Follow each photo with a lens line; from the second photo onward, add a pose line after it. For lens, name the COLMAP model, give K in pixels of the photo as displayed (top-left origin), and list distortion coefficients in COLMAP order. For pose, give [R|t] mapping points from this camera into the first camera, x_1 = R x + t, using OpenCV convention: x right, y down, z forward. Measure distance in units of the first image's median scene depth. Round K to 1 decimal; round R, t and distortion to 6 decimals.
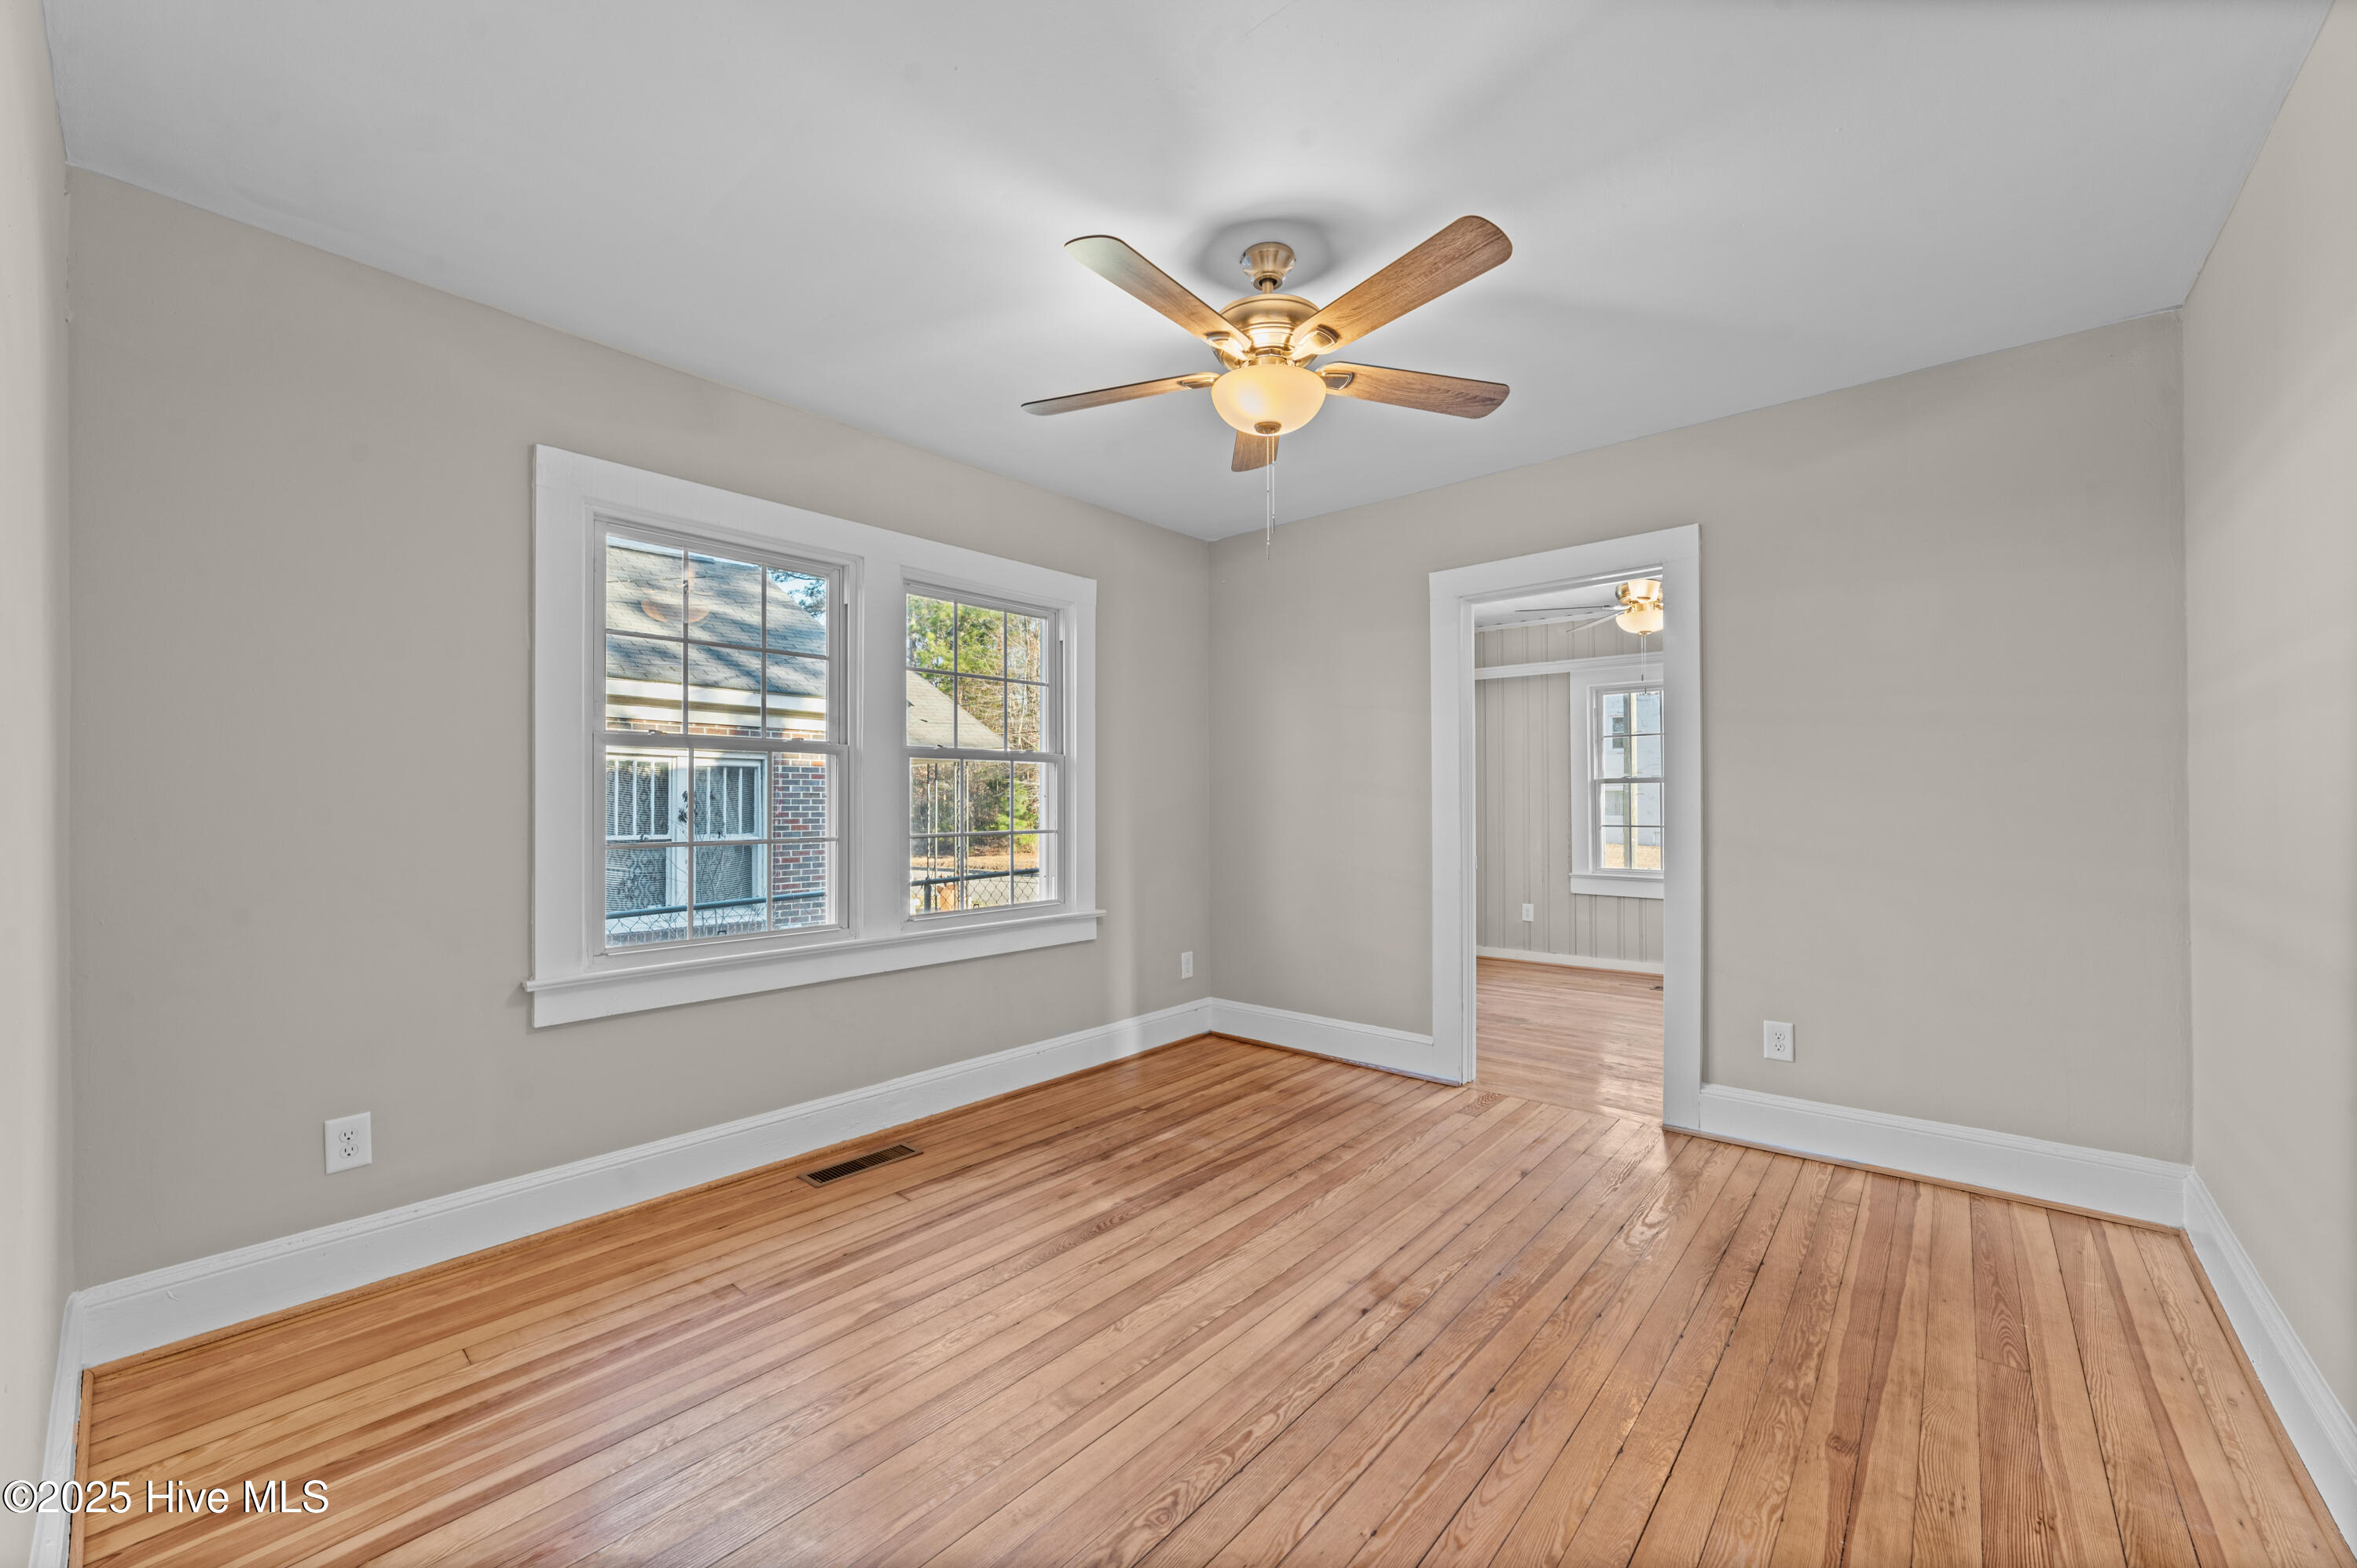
lens RADIAL K [[911.9, 0, 1167.9], [0, 911.9, 788.7], [0, 0, 1]] dist [-0.026433, 0.010825]
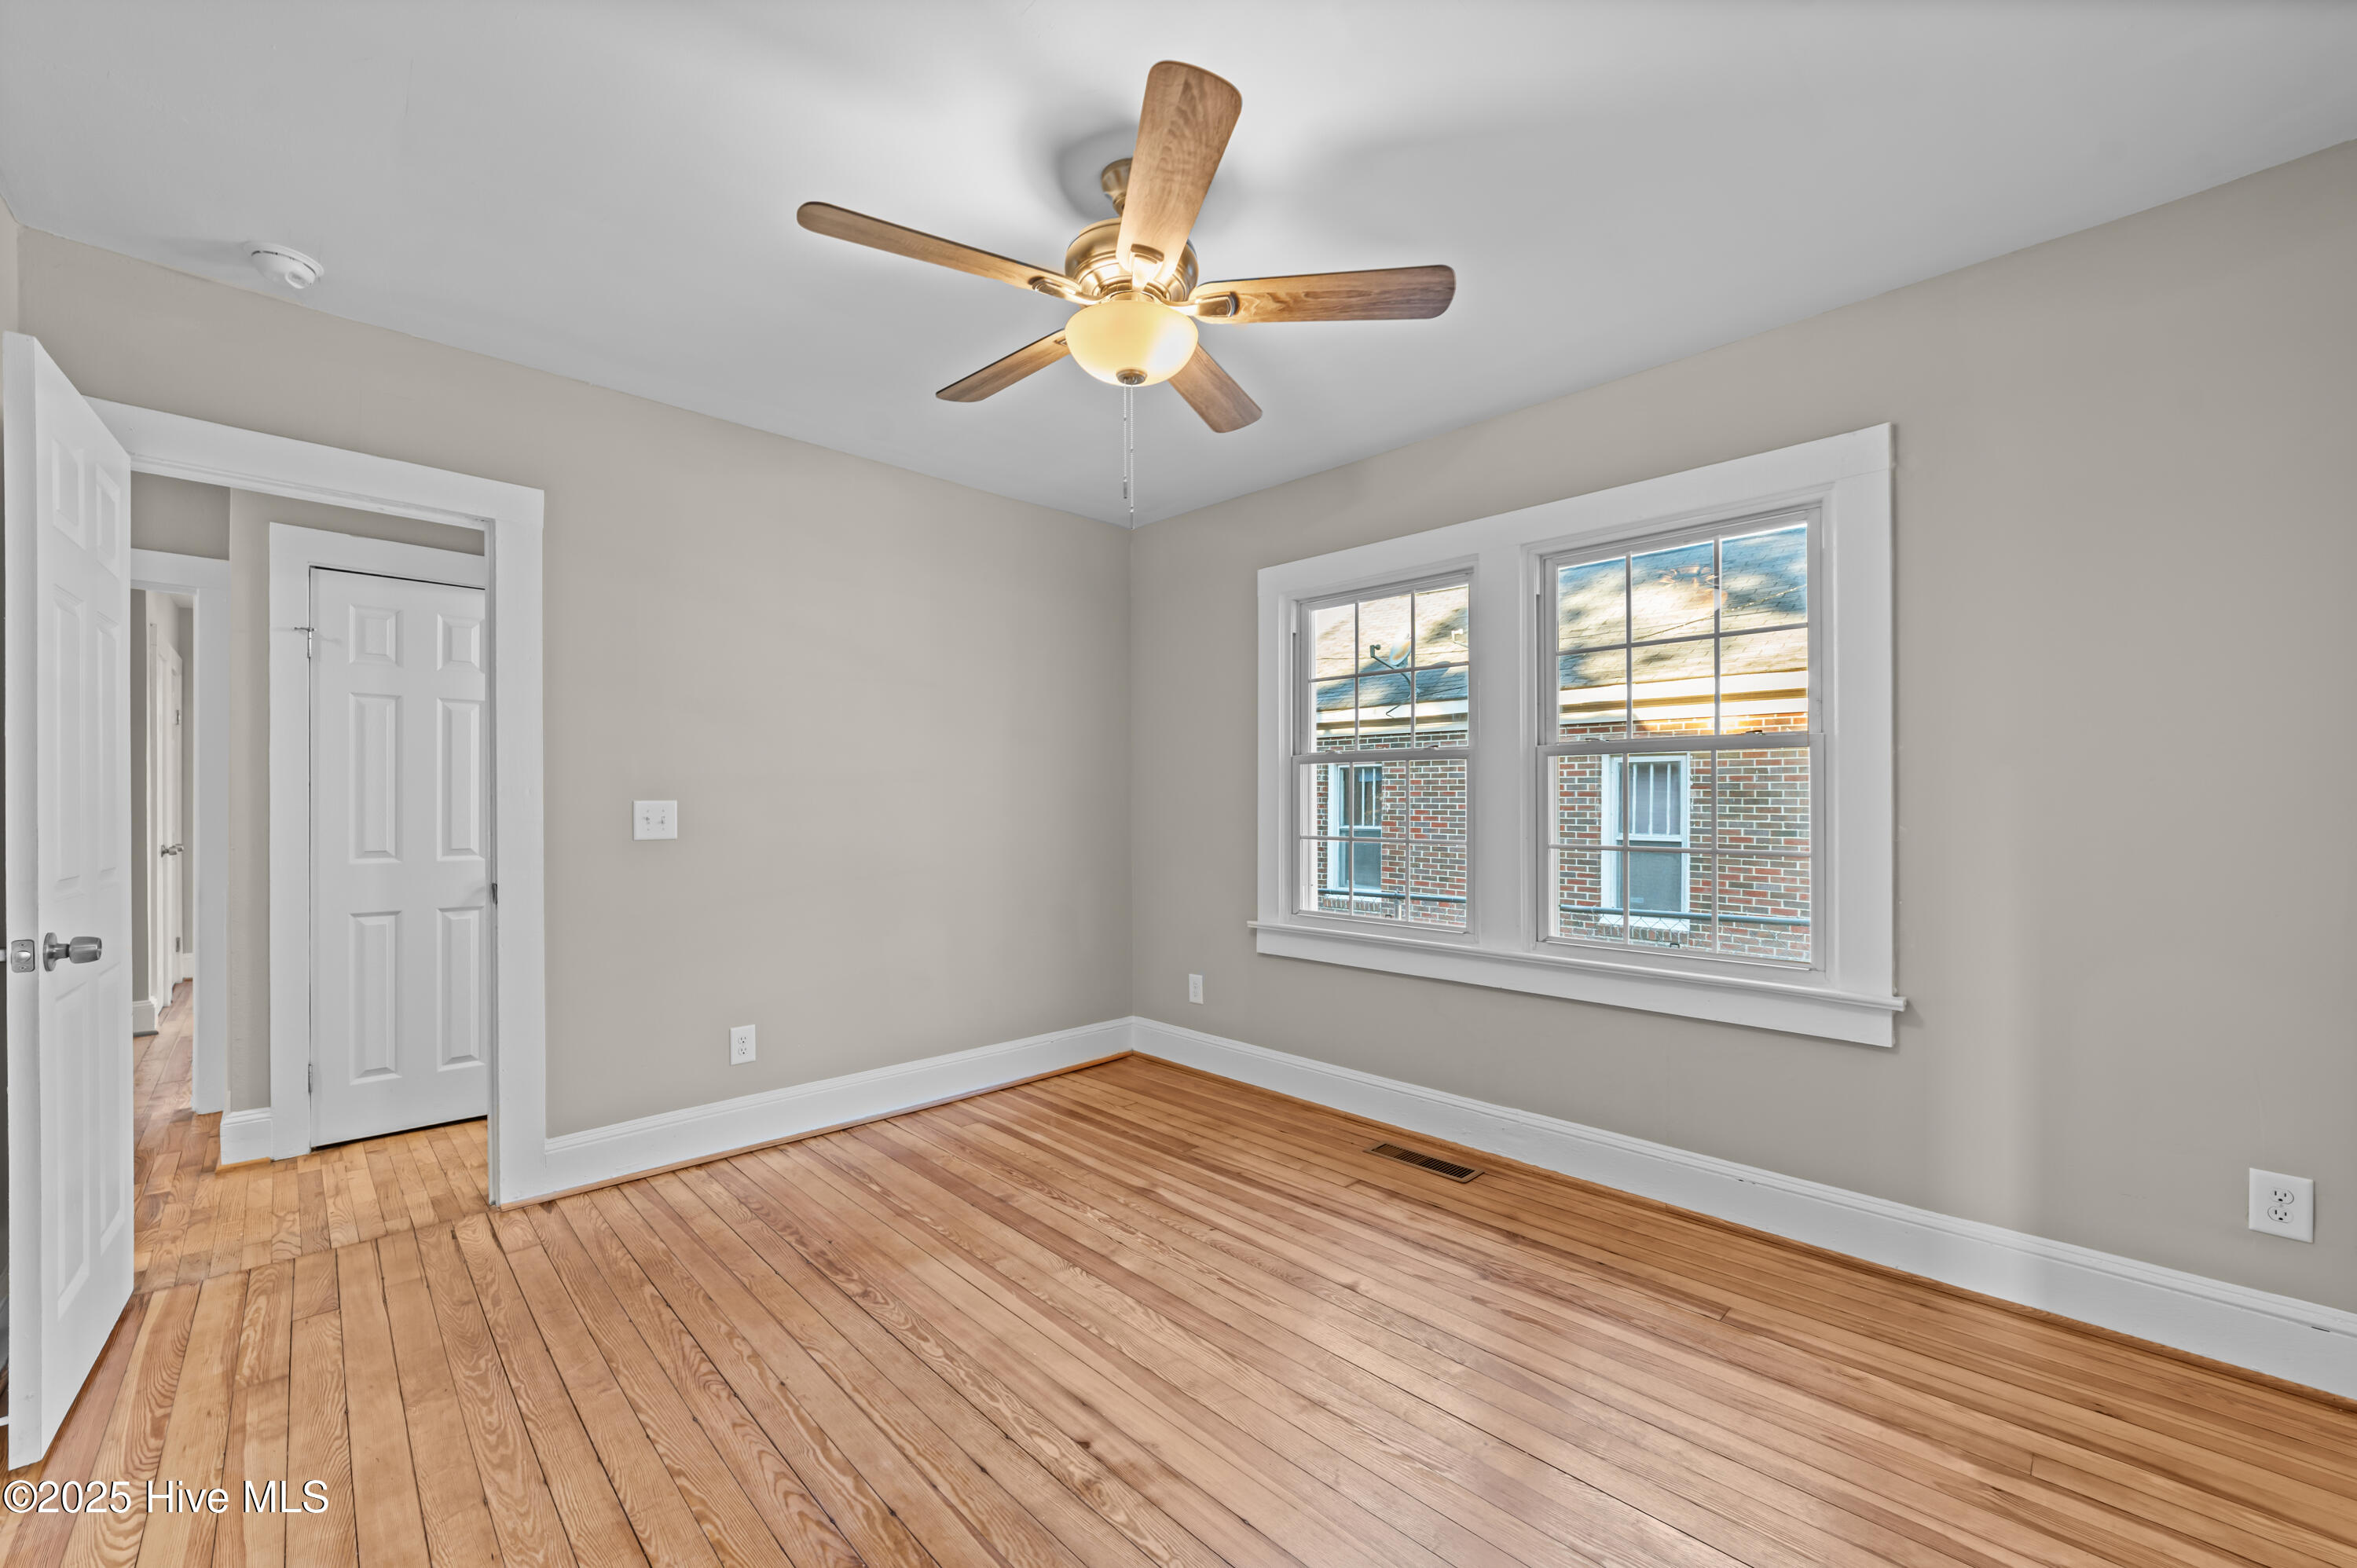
lens RADIAL K [[935.3, 0, 1185.8], [0, 935.3, 798.3], [0, 0, 1]] dist [-0.011137, 0.000325]
pose [[-0.076506, -0.002853, -0.997065, 0.811657], [0.012772, 0.999911, -0.003842, 0.007029], [0.996987, -0.013029, -0.076463, 0.910159]]
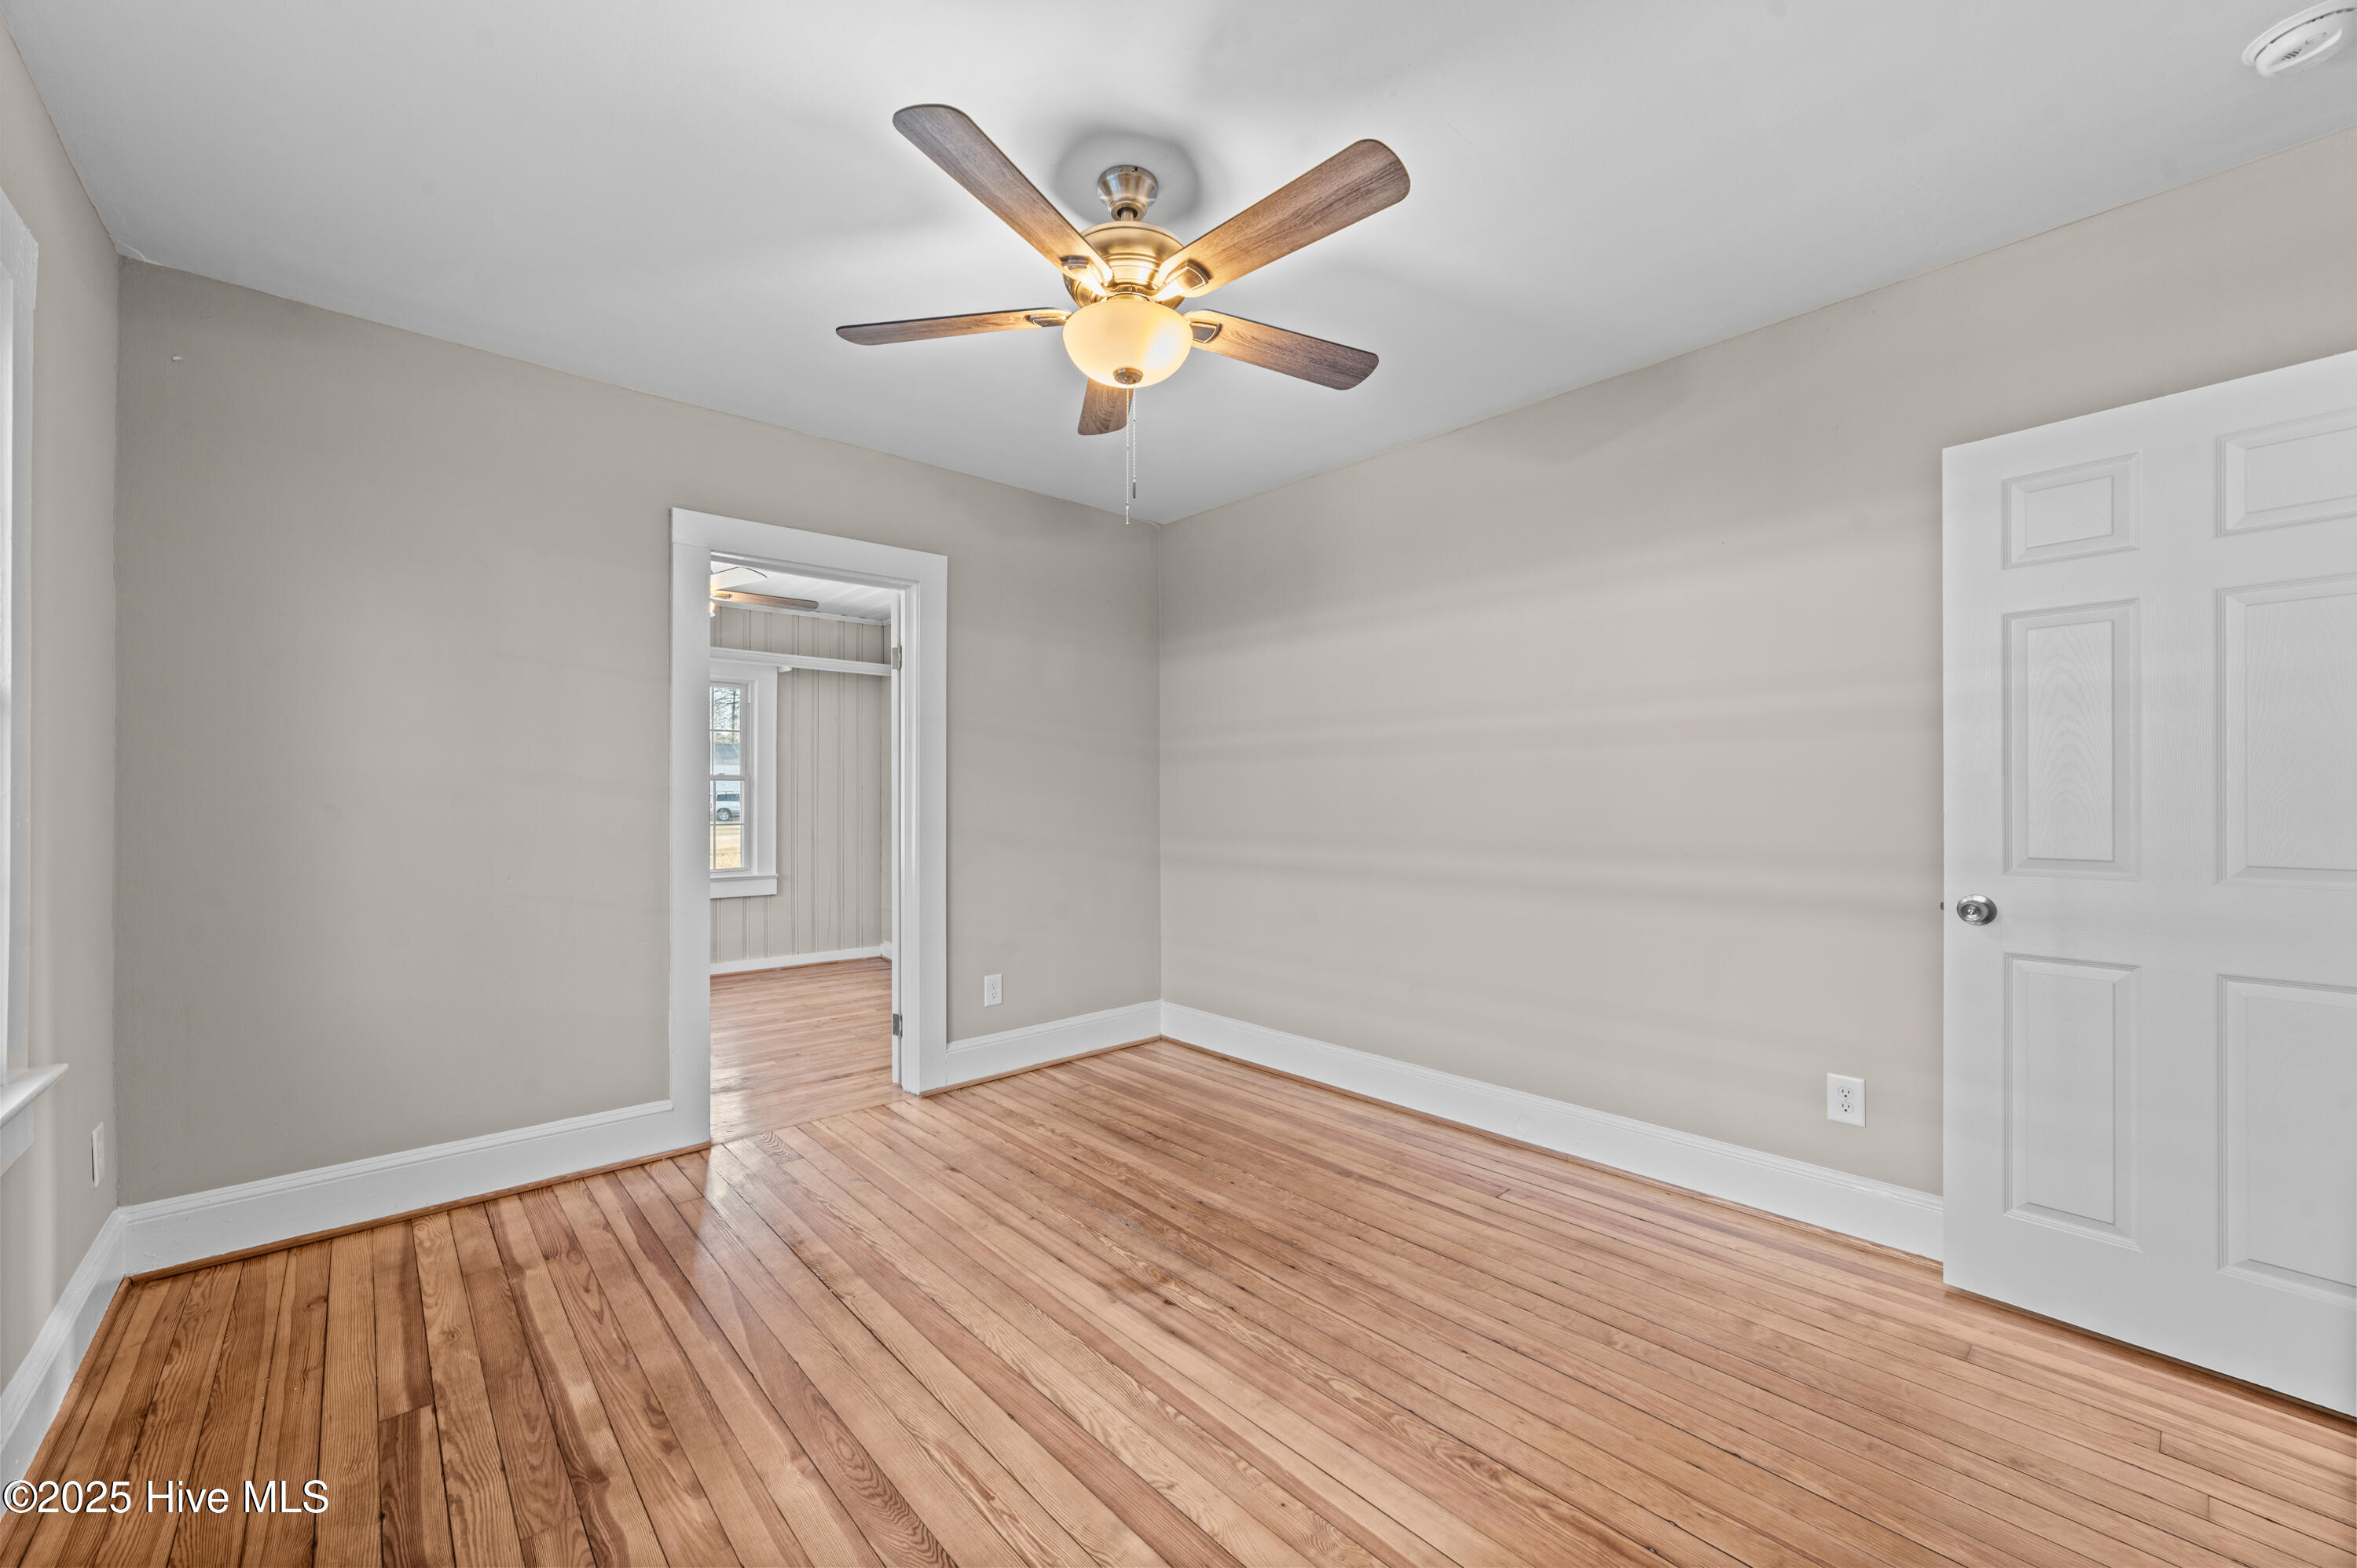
lens RADIAL K [[911.9, 0, 1167.9], [0, 911.9, 788.7], [0, 0, 1]] dist [-0.026433, 0.010825]
pose [[0.122010, 0.008756, 0.992490, -0.620364], [-0.011328, 0.999908, -0.007429, 0.009332], [-0.992464, -0.010336, 0.122098, 0.693419]]
